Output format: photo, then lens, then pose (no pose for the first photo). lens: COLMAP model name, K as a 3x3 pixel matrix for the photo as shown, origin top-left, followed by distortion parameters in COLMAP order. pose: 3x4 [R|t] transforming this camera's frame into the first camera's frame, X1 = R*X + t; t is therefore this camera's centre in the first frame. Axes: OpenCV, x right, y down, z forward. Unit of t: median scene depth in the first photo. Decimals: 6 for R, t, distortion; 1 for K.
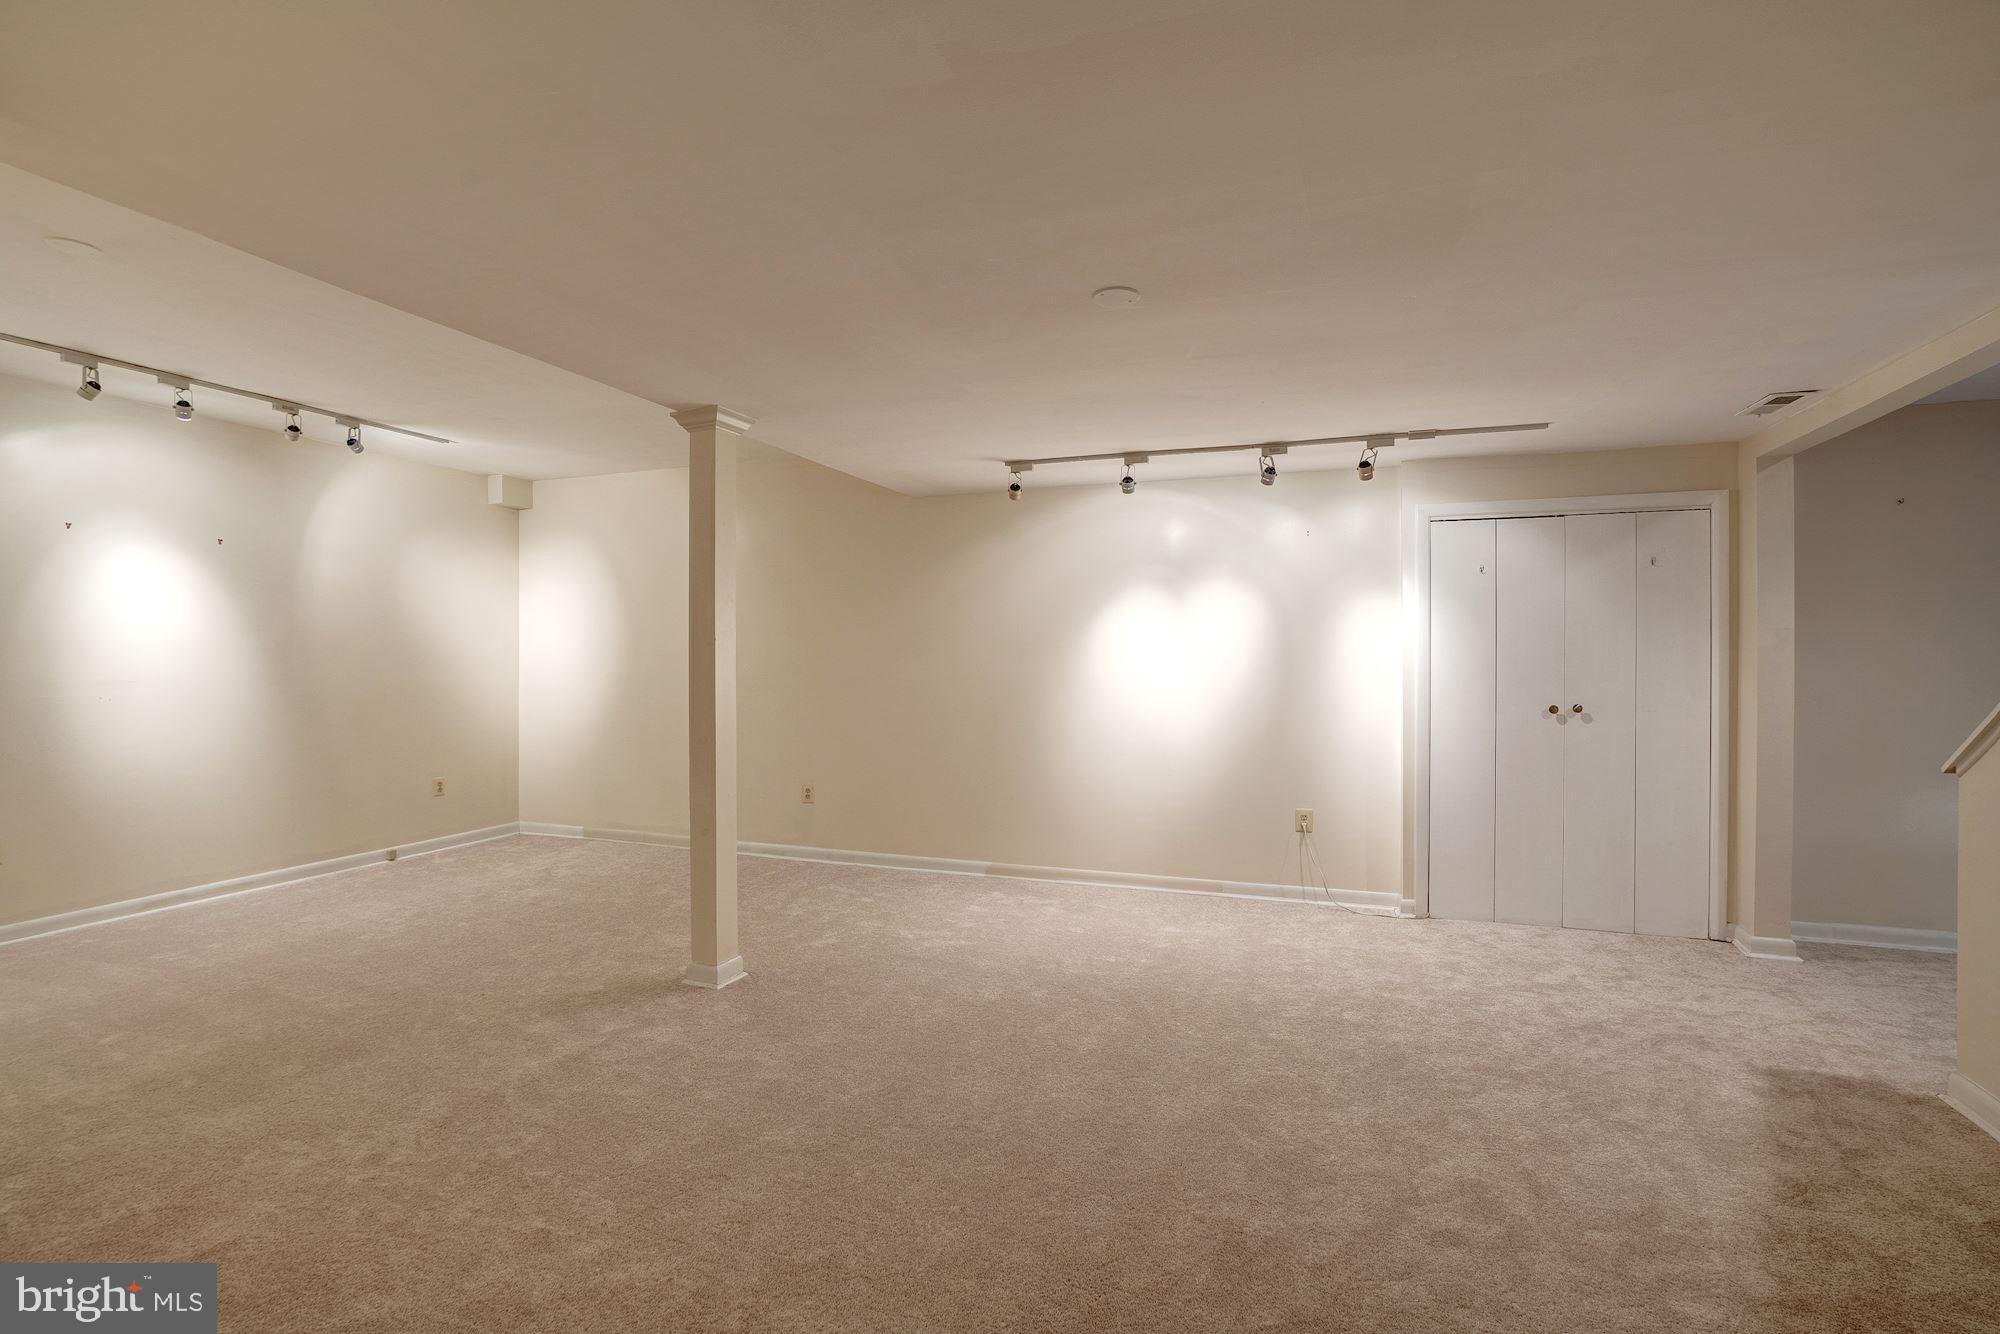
lens RADIAL K [[942.0, 0, 997.4], [0, 942.0, 664.9], [0, 0, 1]] dist [-0.000578, -0.000027]
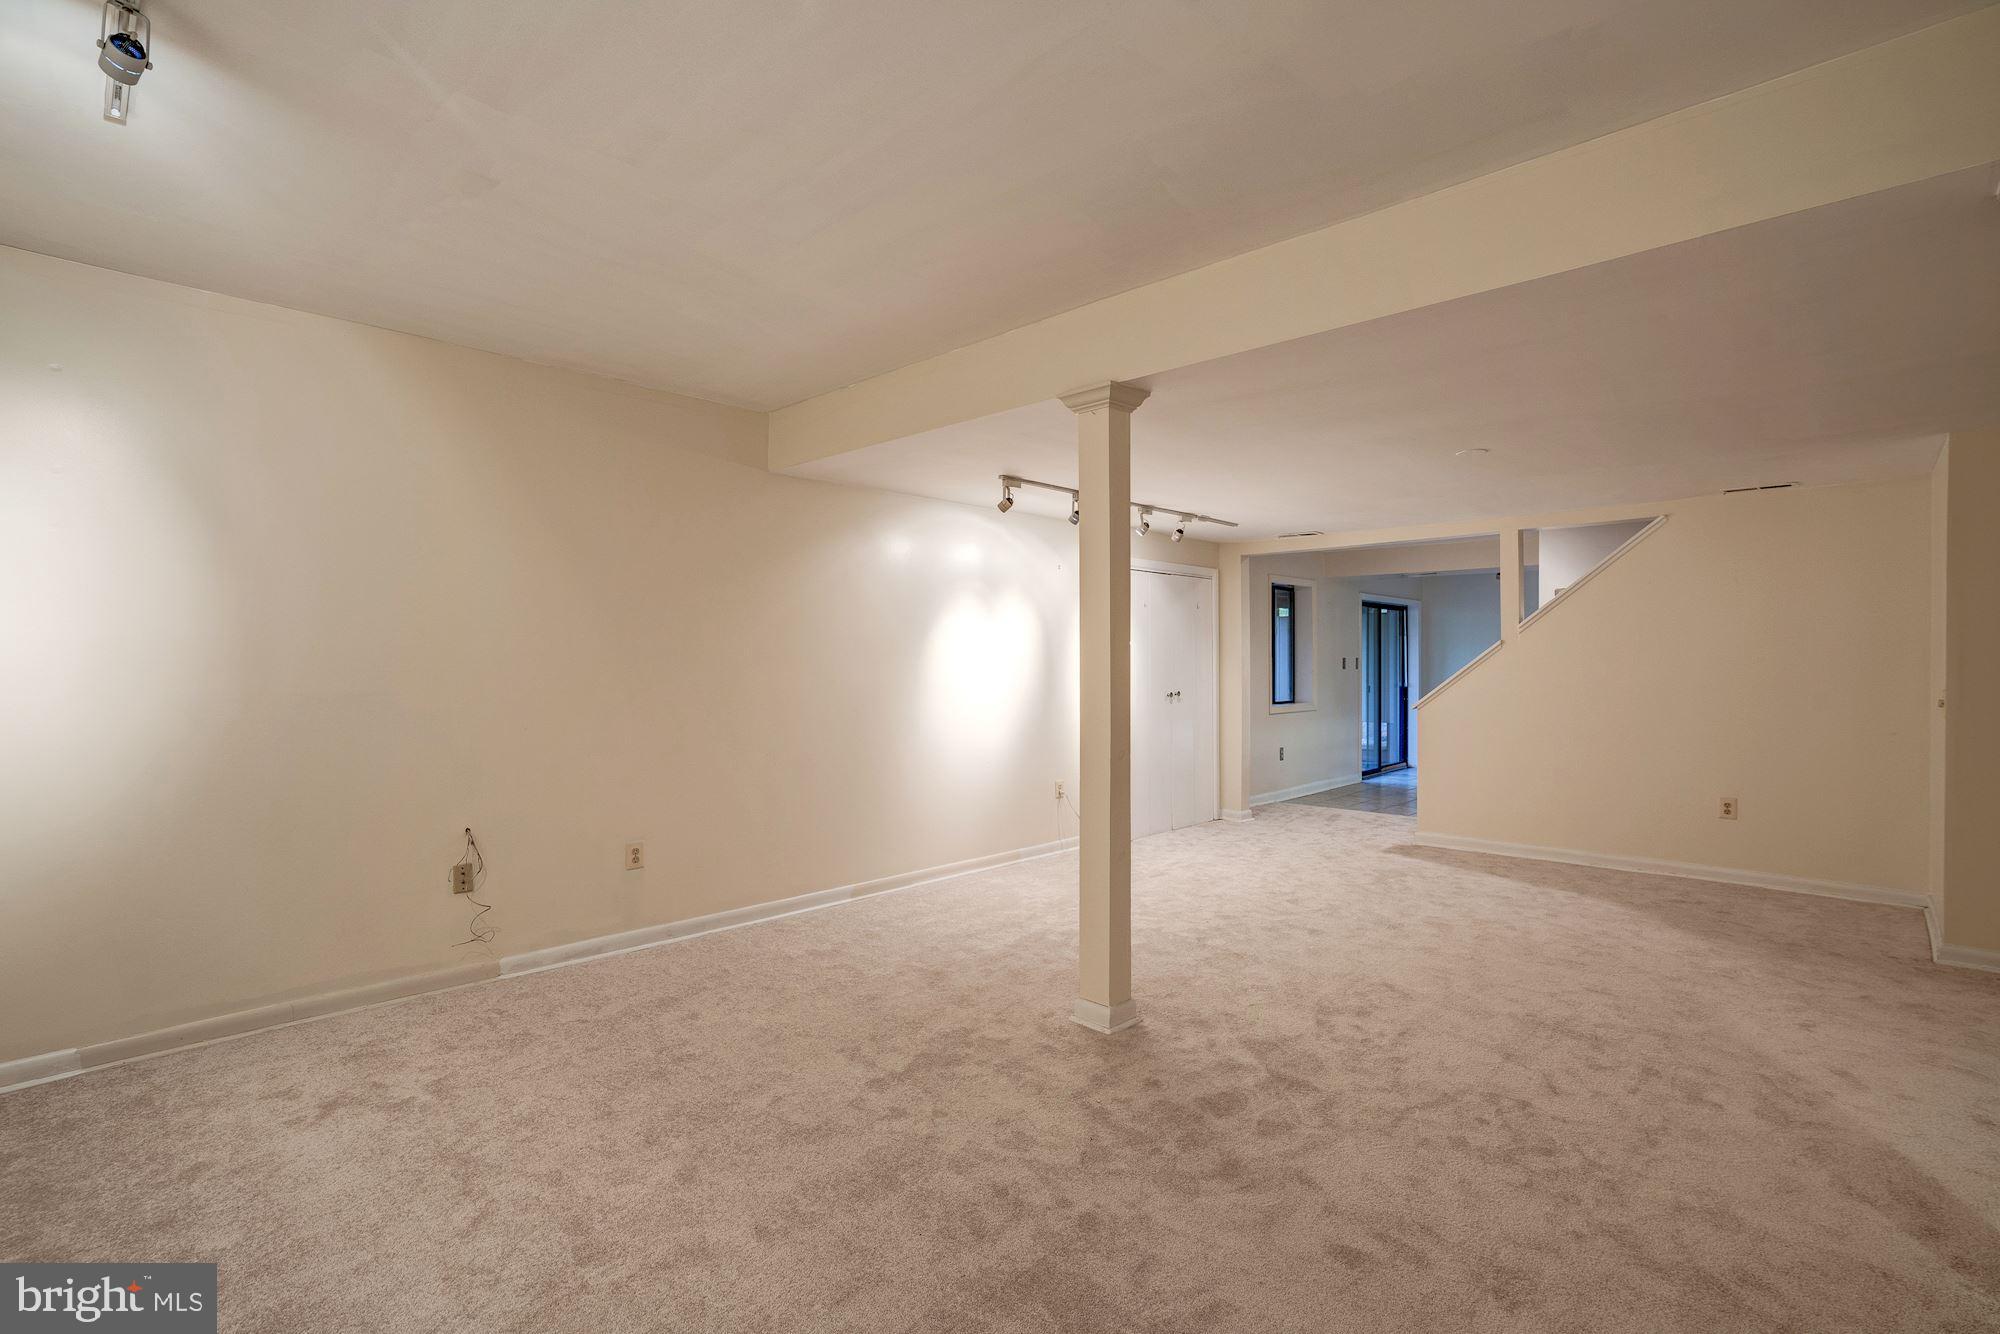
lens RADIAL K [[942.0, 0, 997.4], [0, 942.0, 664.9], [0, 0, 1]] dist [-0.000578, -0.000027]
pose [[0.412138, -0.006308, 0.911100, -0.941872], [0.008572, 0.999959, 0.003045, -0.010014], [-0.911081, 0.006554, 0.412175, 0.578747]]
